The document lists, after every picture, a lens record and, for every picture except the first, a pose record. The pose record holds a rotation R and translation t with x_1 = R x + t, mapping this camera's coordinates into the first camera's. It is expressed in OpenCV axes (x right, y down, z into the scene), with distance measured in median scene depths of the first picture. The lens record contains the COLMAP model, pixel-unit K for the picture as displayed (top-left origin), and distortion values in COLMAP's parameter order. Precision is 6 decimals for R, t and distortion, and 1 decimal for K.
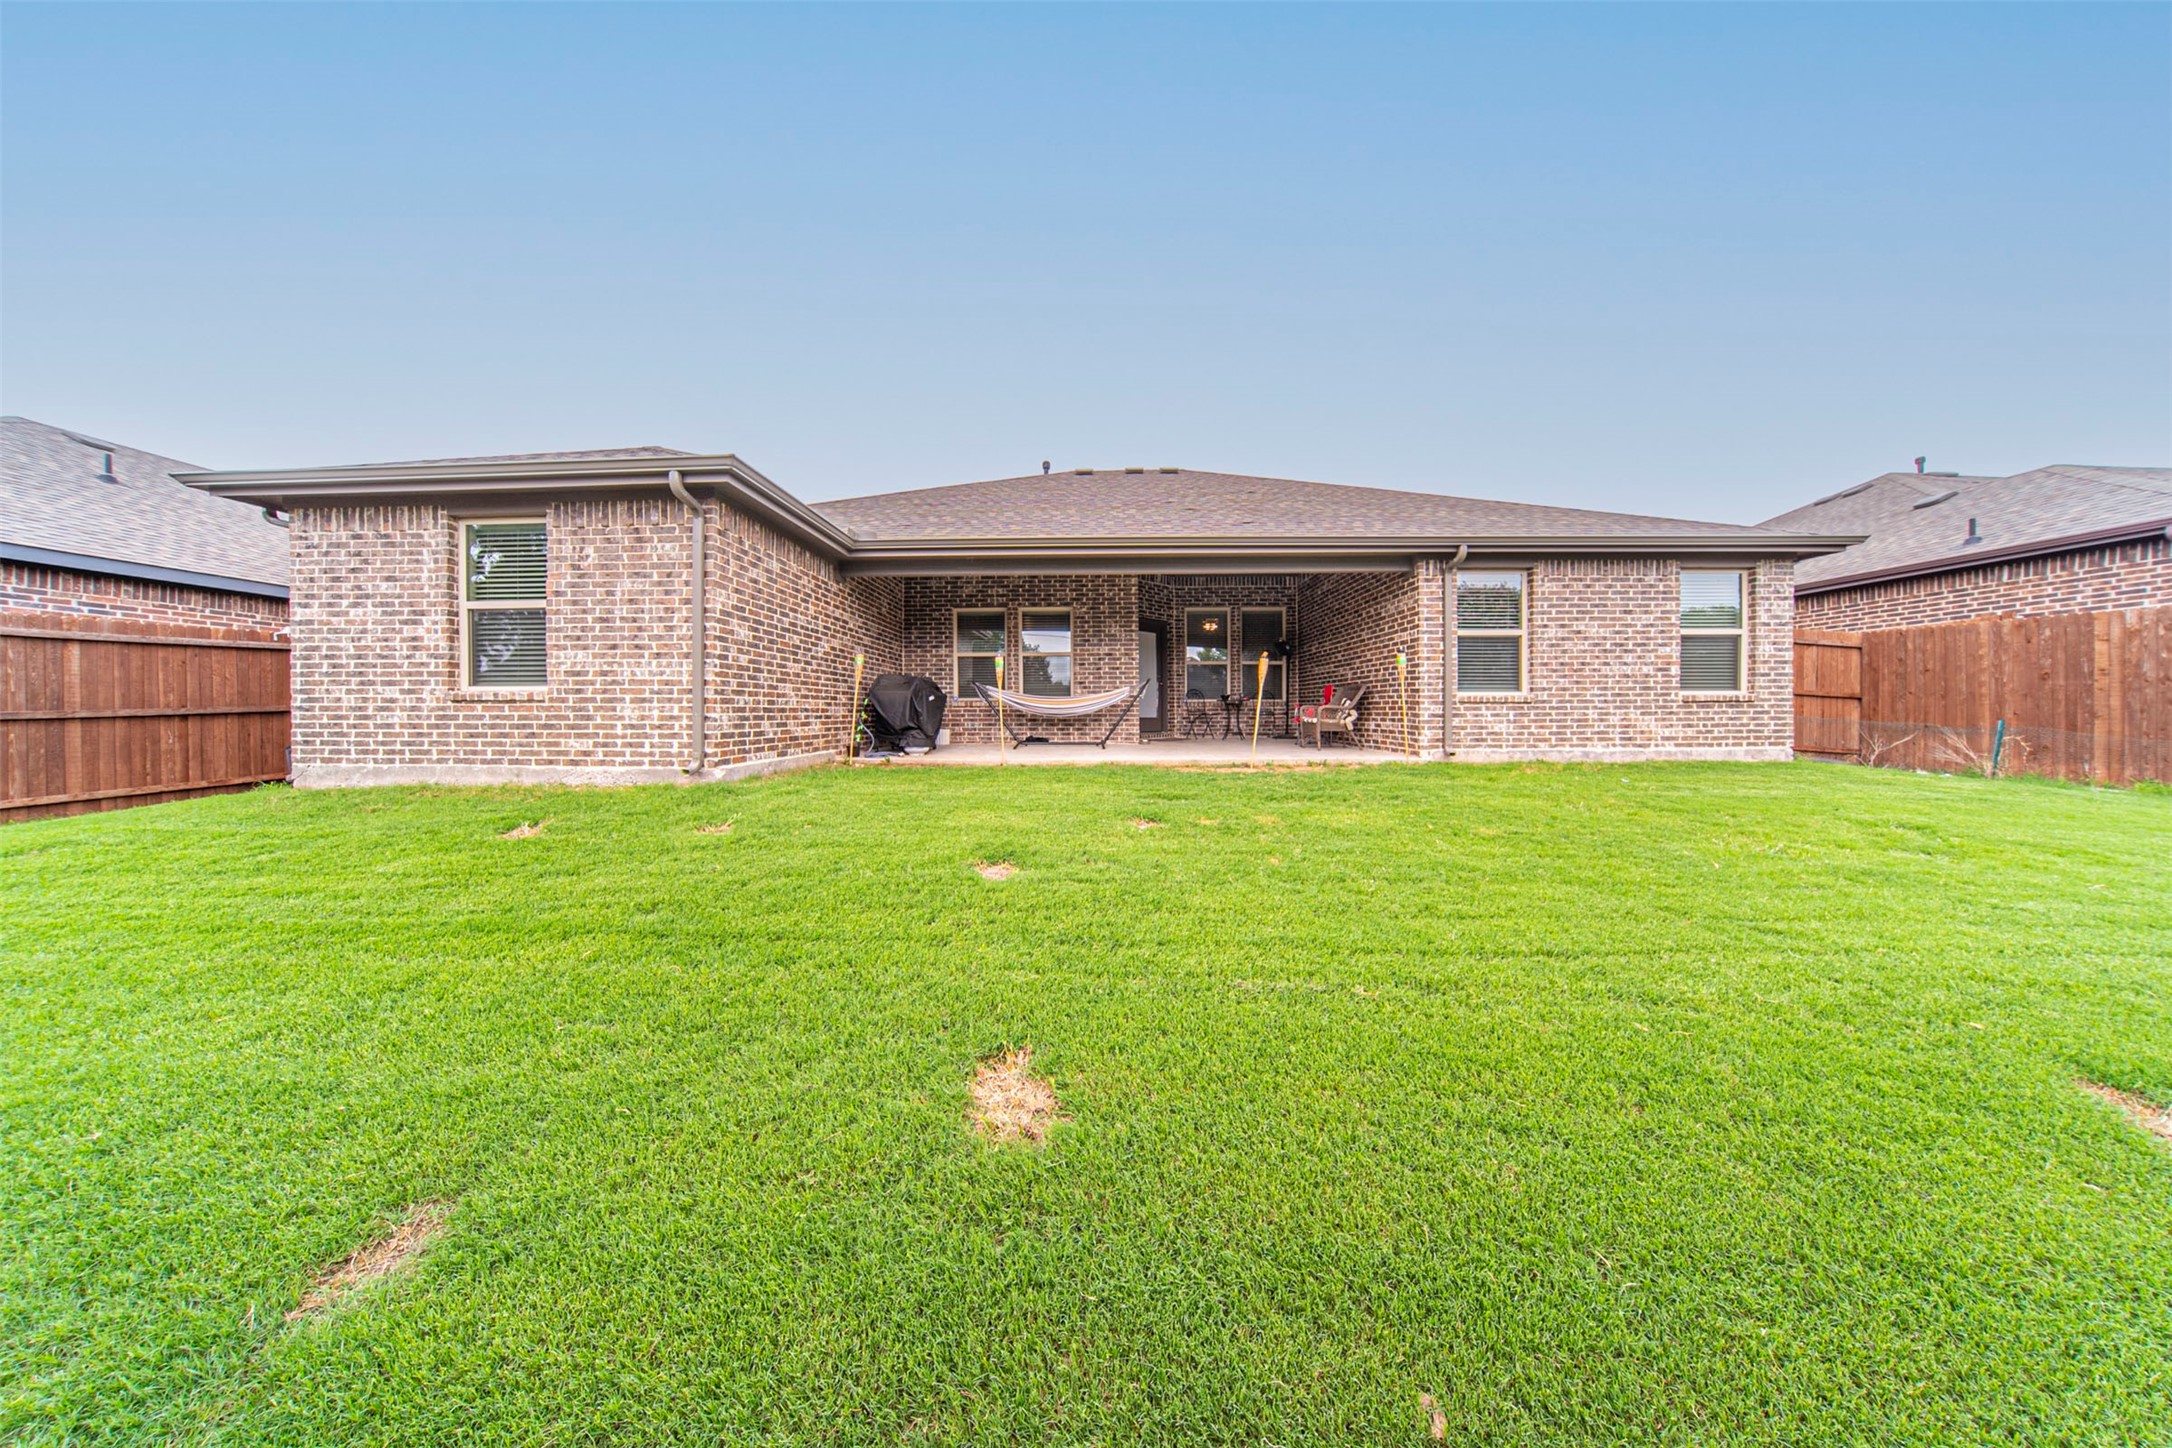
lens RADIAL K [[827.9, 0, 1058.1], [0, 827.9, 711.8], [0, 0, 1]] dist [-0.007577, 0.000294]
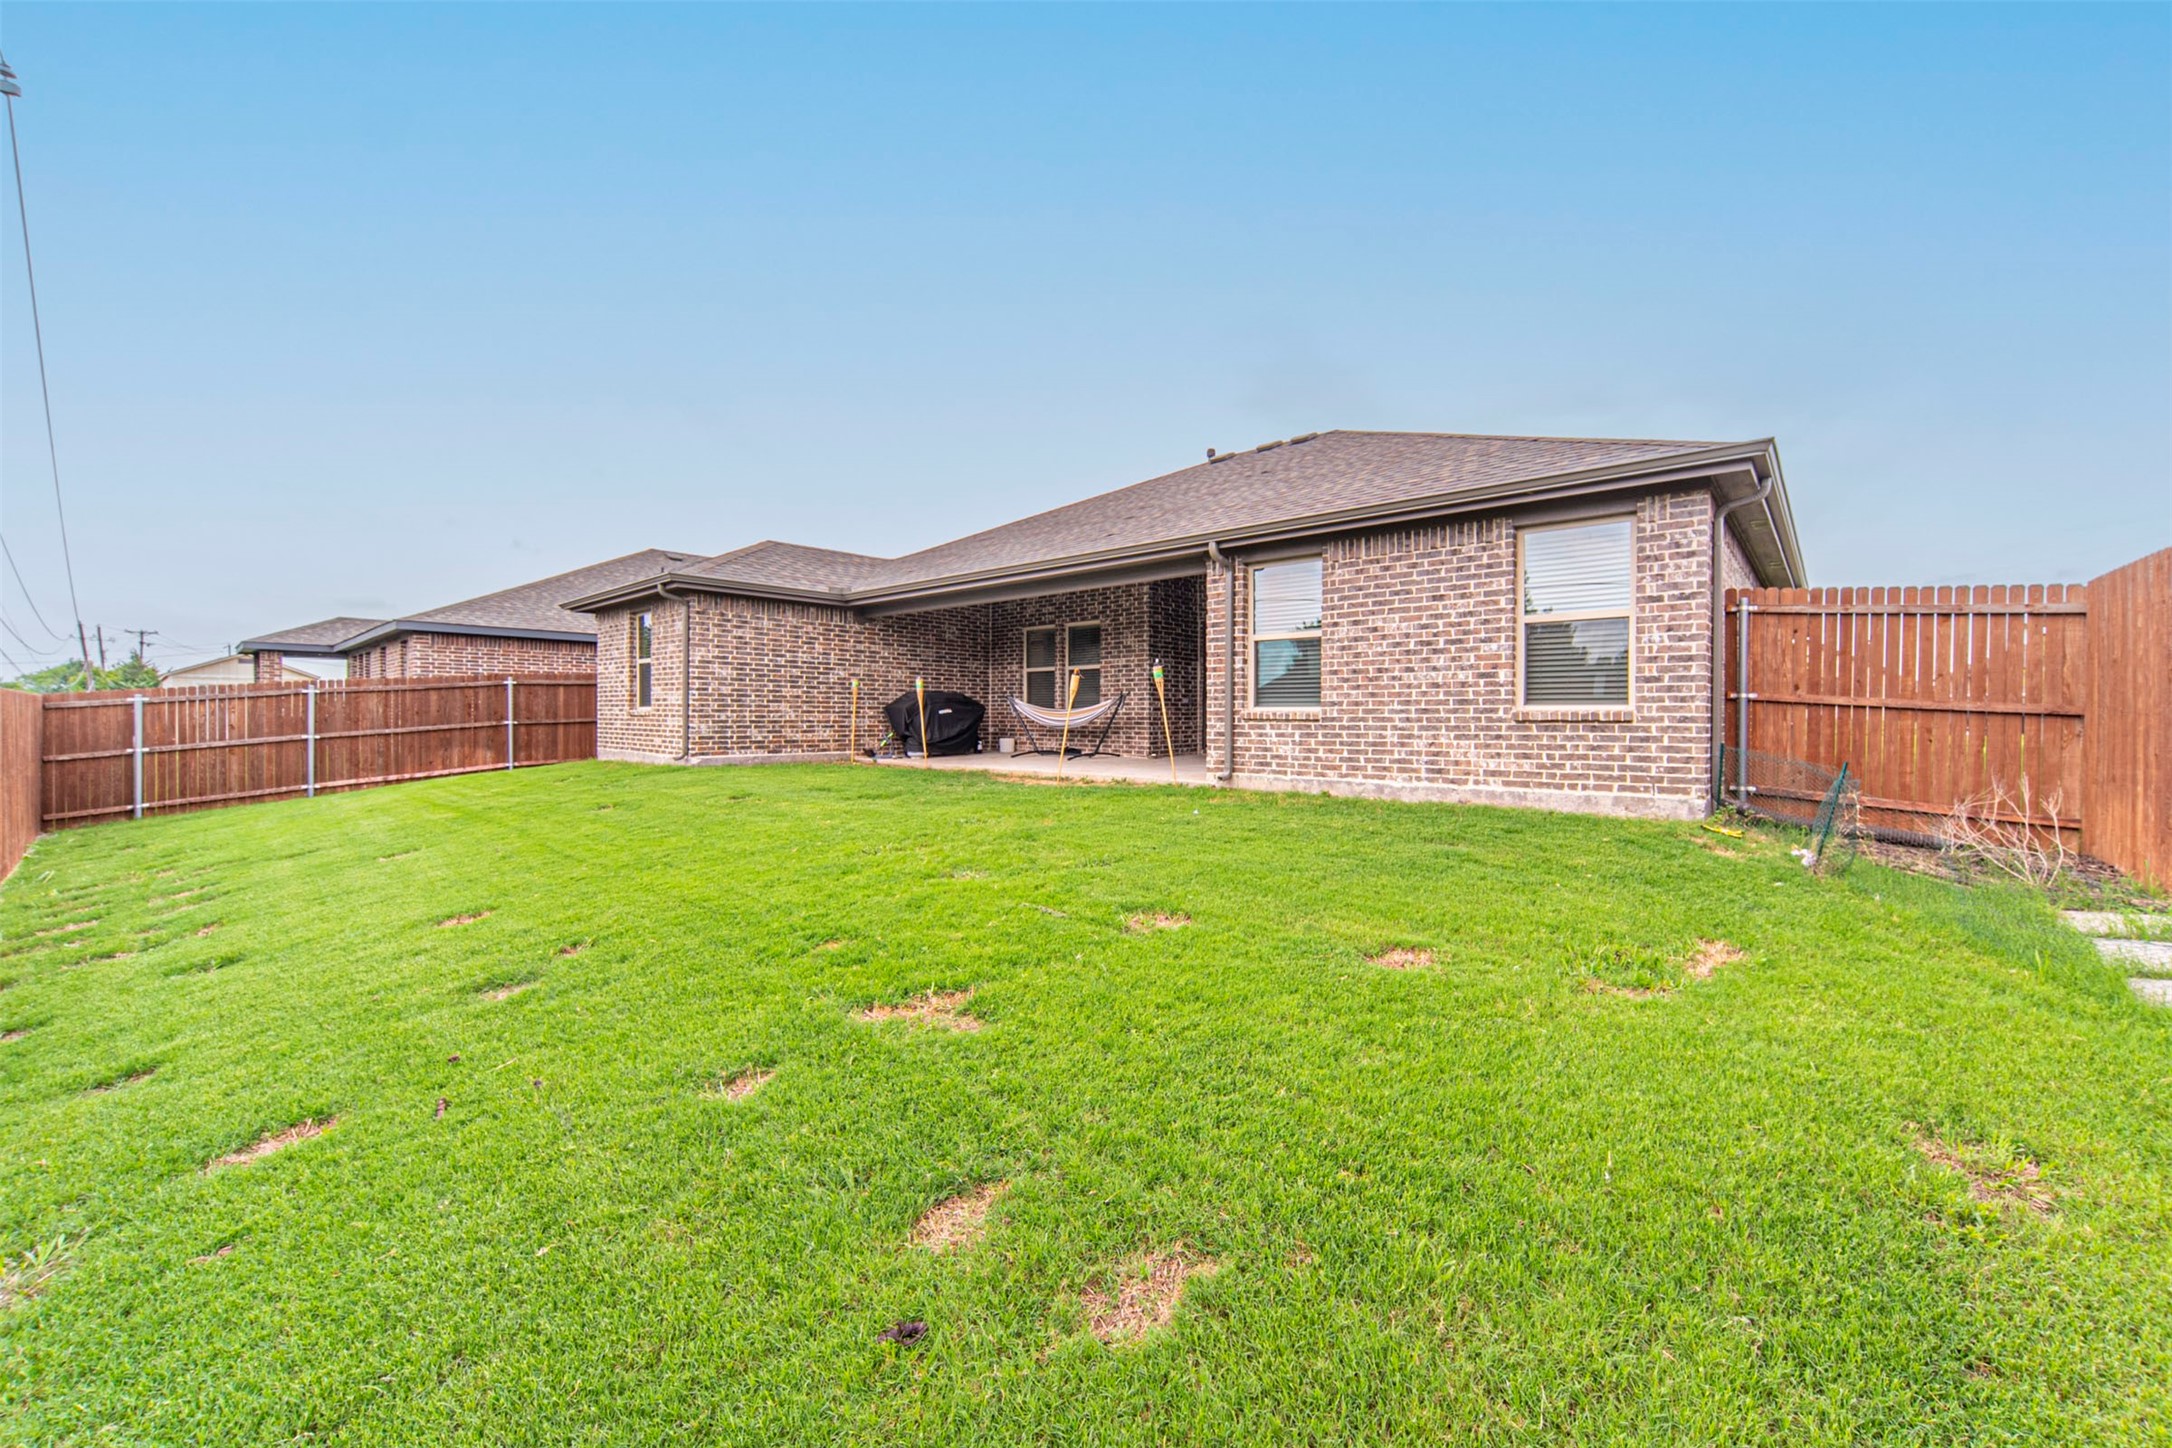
lens RADIAL K [[1287.1, 0, 1086.0], [0, 1287.1, 724.0], [0, 0, 1]] dist [0.043930, 0.000367]
pose [[0.594065, 0.011720, -0.804332, 1.431449], [-0.004978, 0.999928, 0.010893, -0.019967], [0.804402, -0.002467, 0.594080, 0.067680]]
